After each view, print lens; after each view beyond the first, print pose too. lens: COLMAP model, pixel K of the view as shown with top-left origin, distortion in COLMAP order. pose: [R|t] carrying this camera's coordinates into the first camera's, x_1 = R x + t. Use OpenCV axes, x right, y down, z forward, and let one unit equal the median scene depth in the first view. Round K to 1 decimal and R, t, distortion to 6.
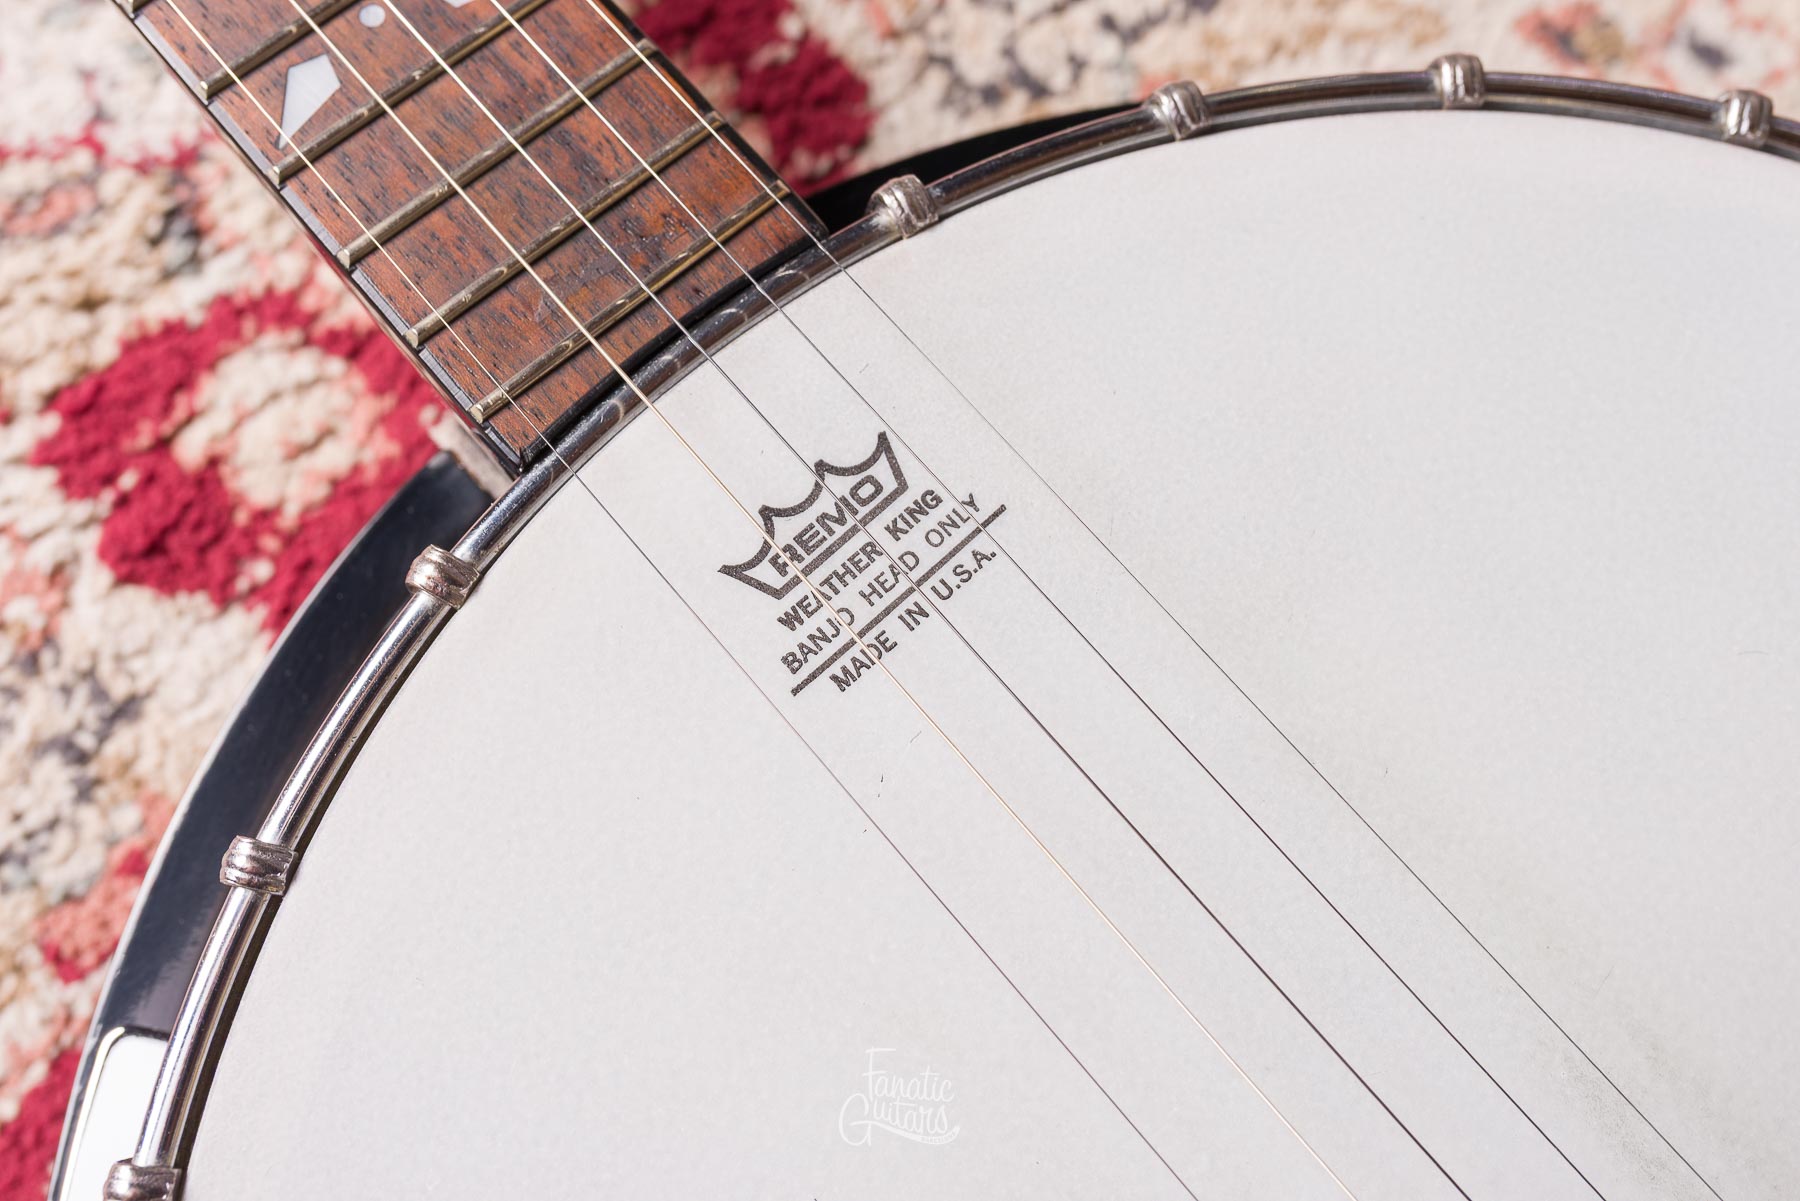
lens RADIAL K [[1833.3, 0, 904.2], [0, 1833.3, 613.6], [0, 0, 1]] dist [0.003465, 0.000000]
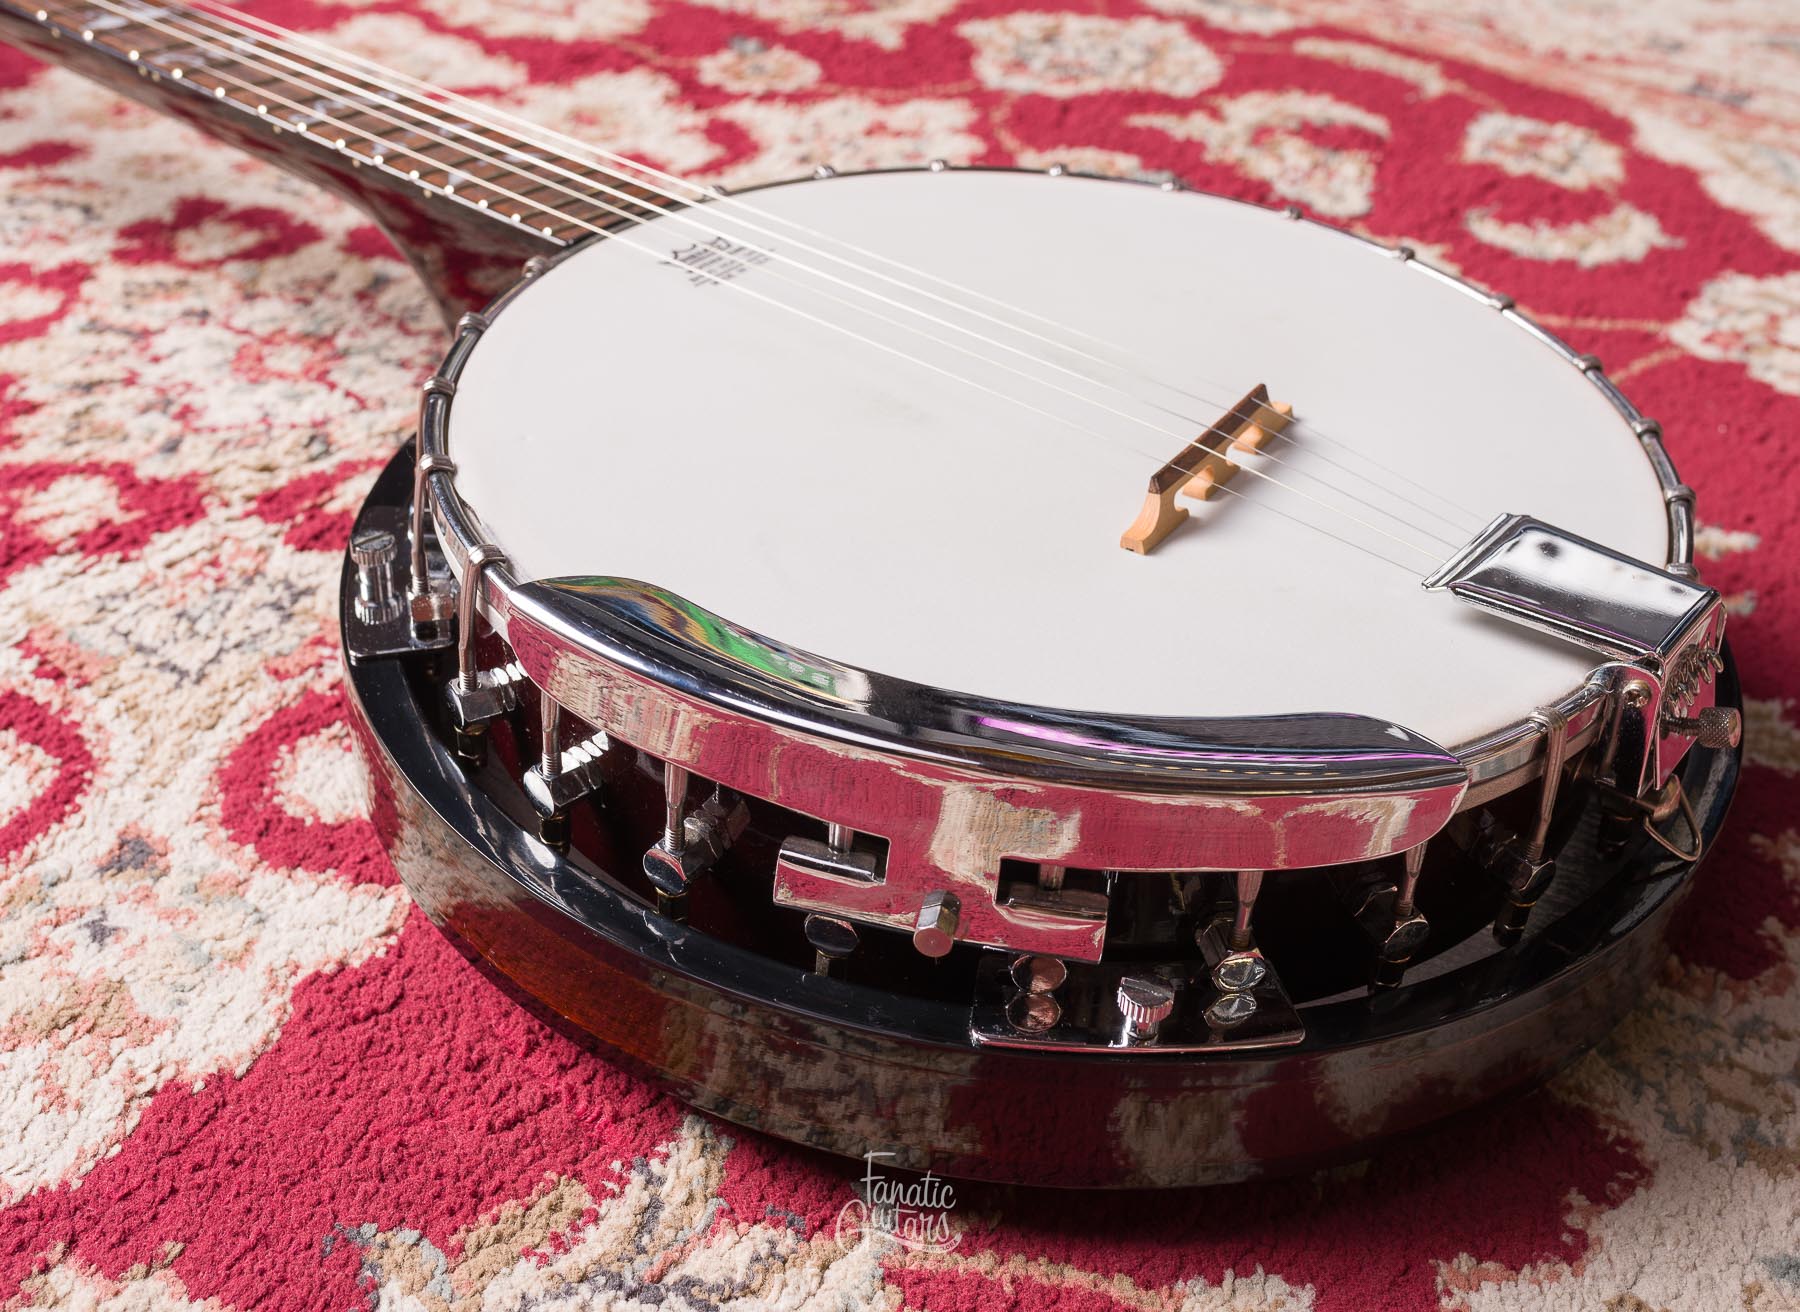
lens RADIAL K [[2048.5, 0, 974.9], [0, 2048.5, 680.4], [0, 0, 1]] dist [-0.001022, 0.000000]
pose [[0.976880, -0.110459, 0.183040, -0.162401], [0.200311, 0.772089, -0.603121, 1.378109], [-0.074703, 0.625842, 0.776364, -0.495934]]
